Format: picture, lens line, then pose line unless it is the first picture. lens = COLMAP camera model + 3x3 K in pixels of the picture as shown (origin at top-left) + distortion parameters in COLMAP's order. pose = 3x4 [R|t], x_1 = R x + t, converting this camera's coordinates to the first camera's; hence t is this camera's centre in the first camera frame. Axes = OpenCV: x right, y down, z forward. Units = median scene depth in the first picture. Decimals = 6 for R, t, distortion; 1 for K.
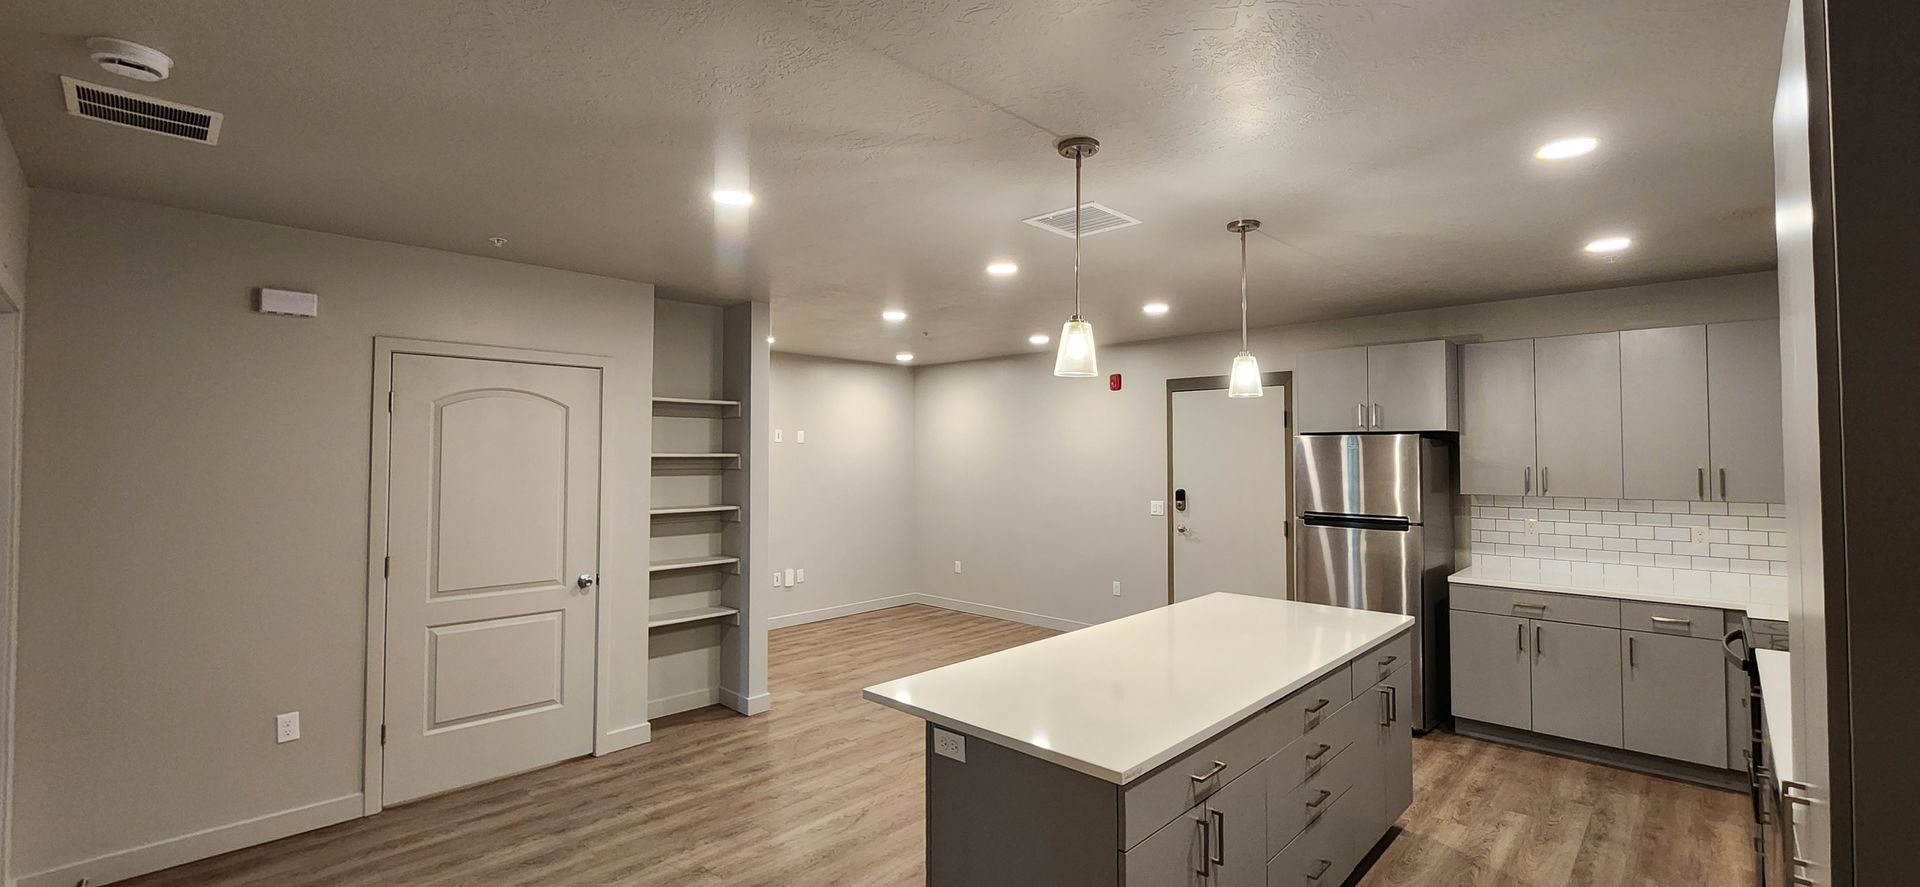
lens RADIAL K [[785.0, 0, 960.2], [0, 785.0, 435.6], [0, 0, 1]] dist [-0.005659, 0.001023]
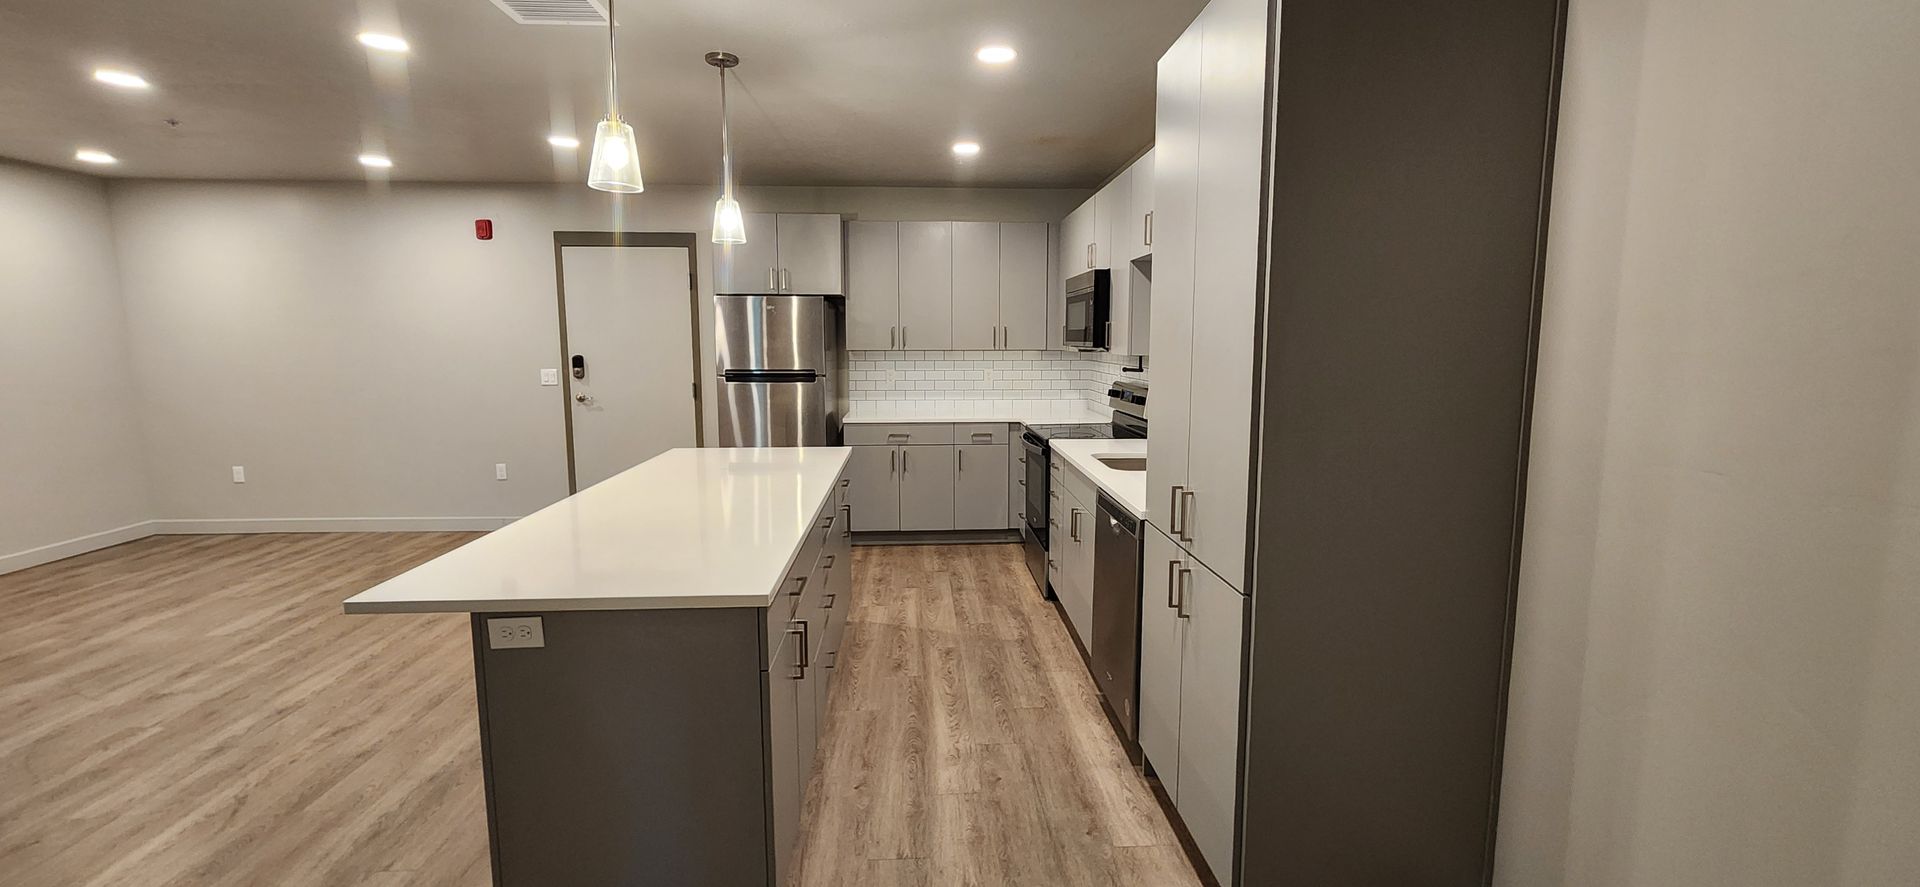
lens RADIAL K [[785.0, 0, 954.7], [0, 785.0, 431.6], [0, 0, 1]] dist [-0.005659, 0.001023]
pose [[0.682029, -0.087362, 0.726088, -0.144032], [-0.018406, 0.990474, 0.136462, 0.037224], [-0.731093, -0.106435, 0.673925, 0.077452]]
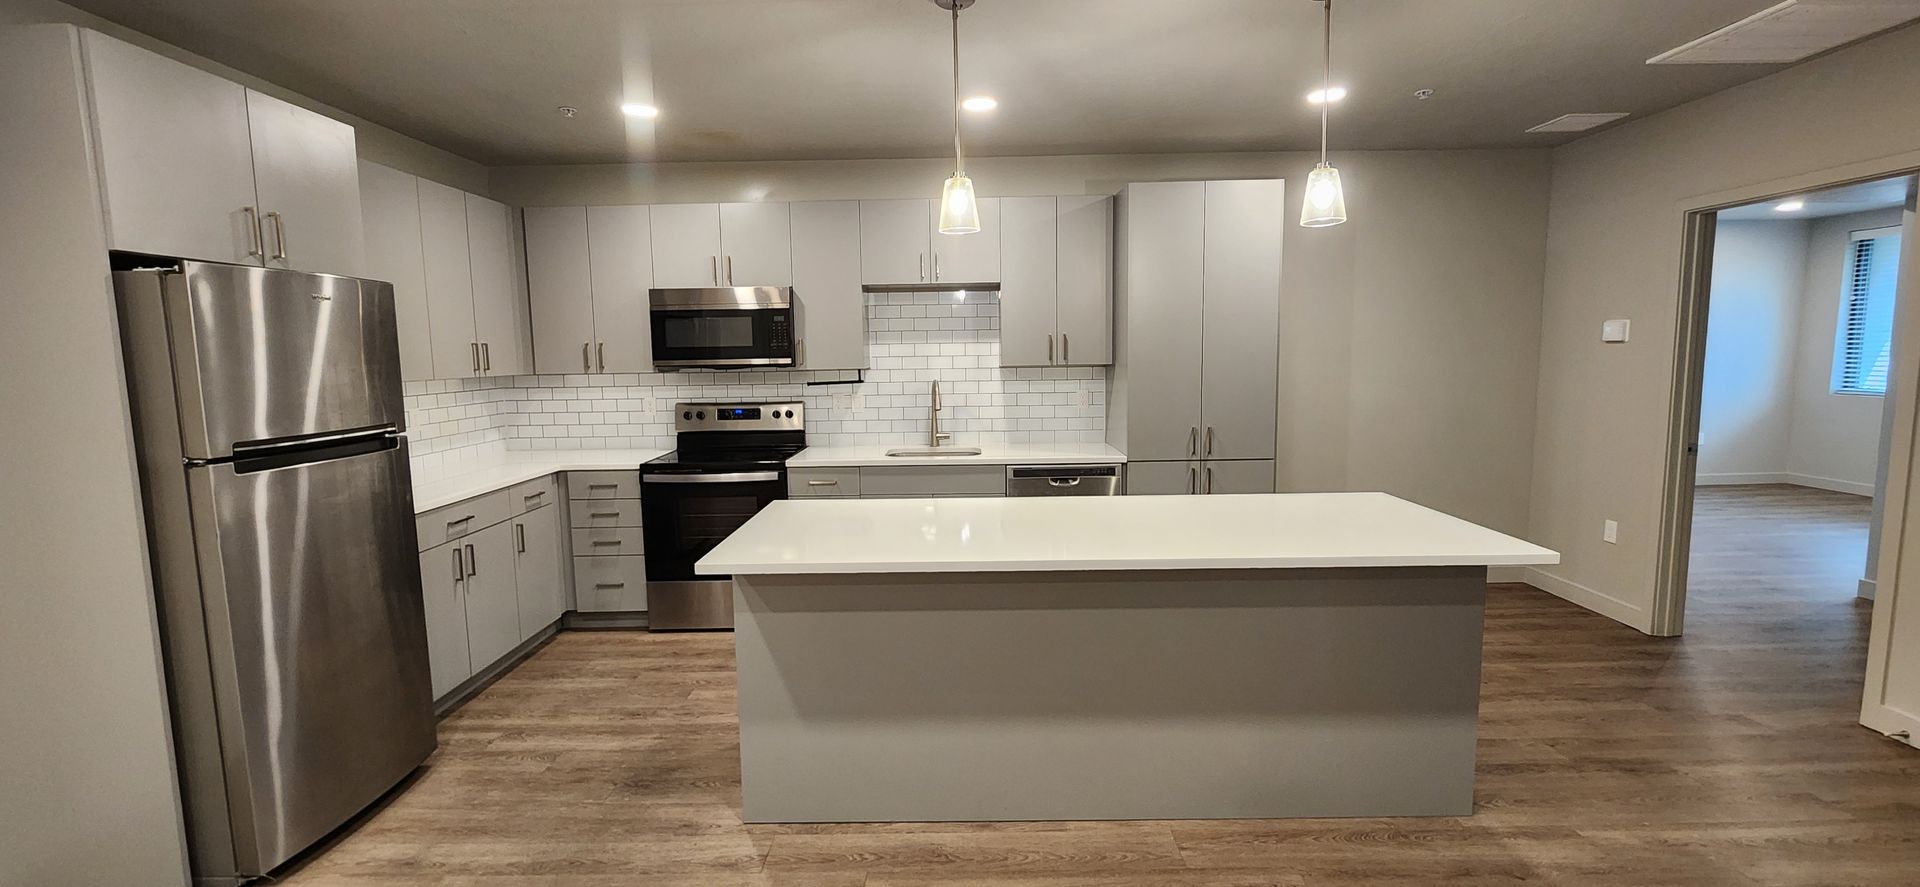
lens RADIAL K [[785.0, 0, 956.4], [0, 785.0, 432.5], [0, 0, 1]] dist [-0.005659, 0.001023]
pose [[-0.685904, -0.066043, 0.724689, -0.169470], [-0.002569, 0.996087, 0.088345, 0.063252], [-0.727688, 0.058735, -0.683389, 1.222633]]
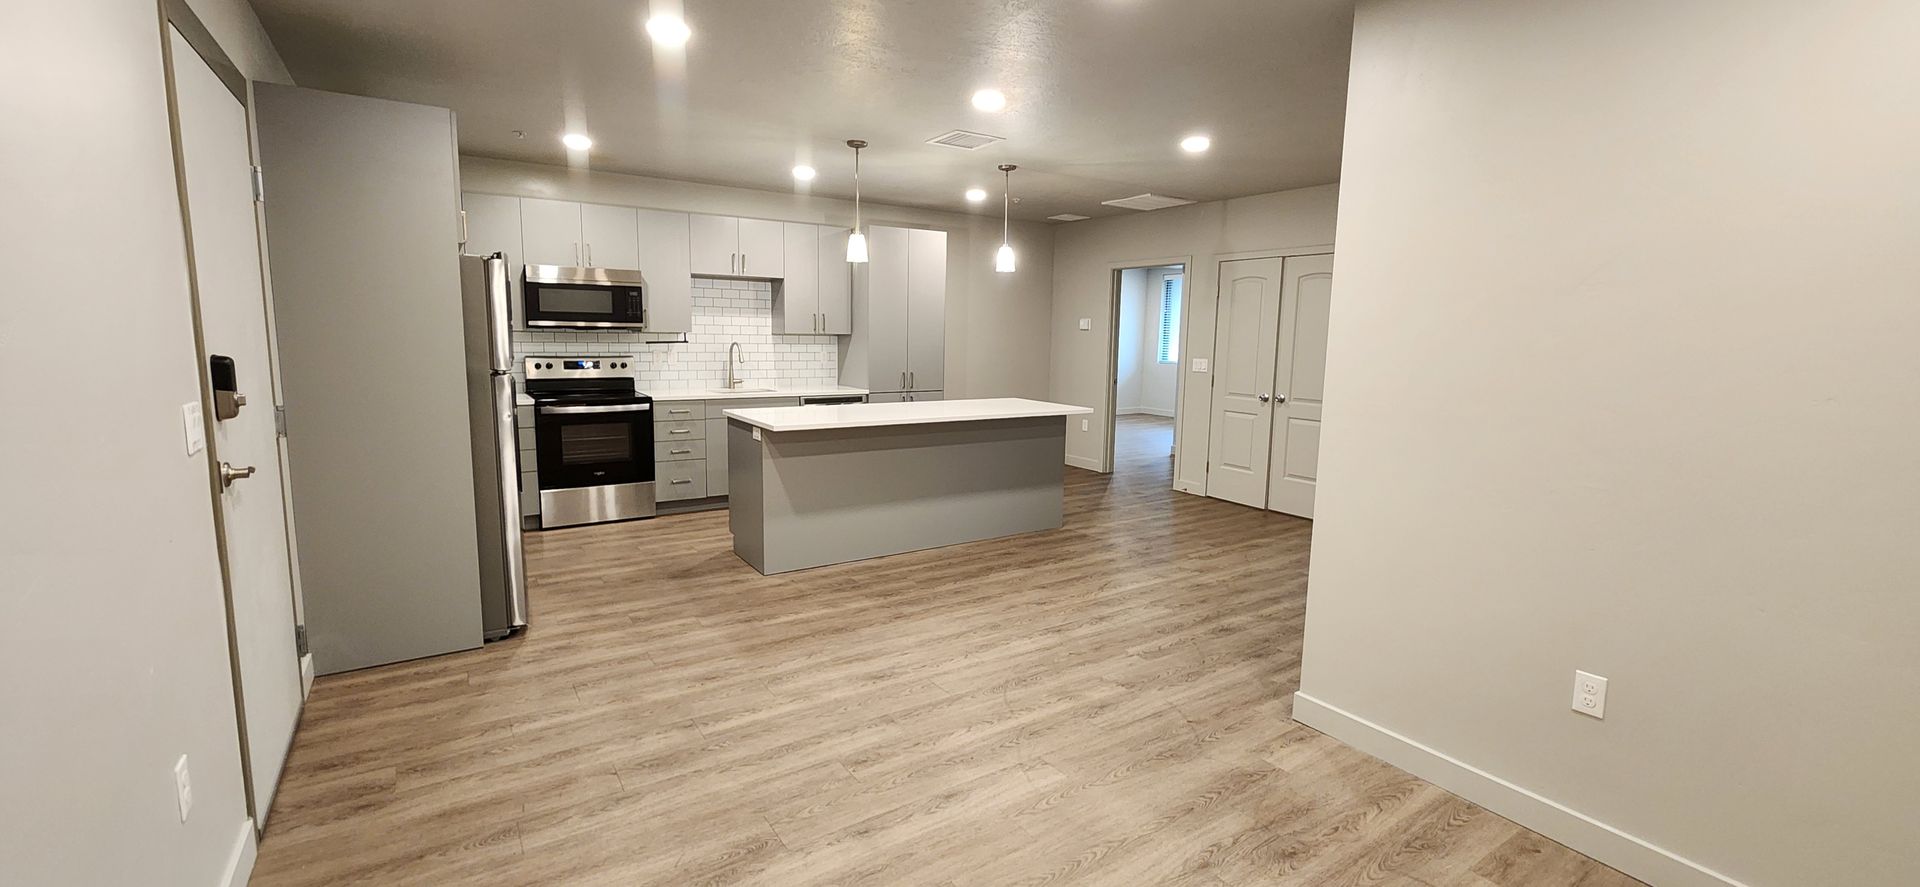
lens RADIAL K [[785.0, 0, 956.3], [0, 785.0, 435.9], [0, 0, 1]] dist [-0.005659, 0.001023]
pose [[-0.976000, -0.047561, 0.212513, -0.131721], [-0.024566, 0.993676, 0.109565, 0.091814], [-0.216380, 0.101715, -0.970996, 1.958945]]
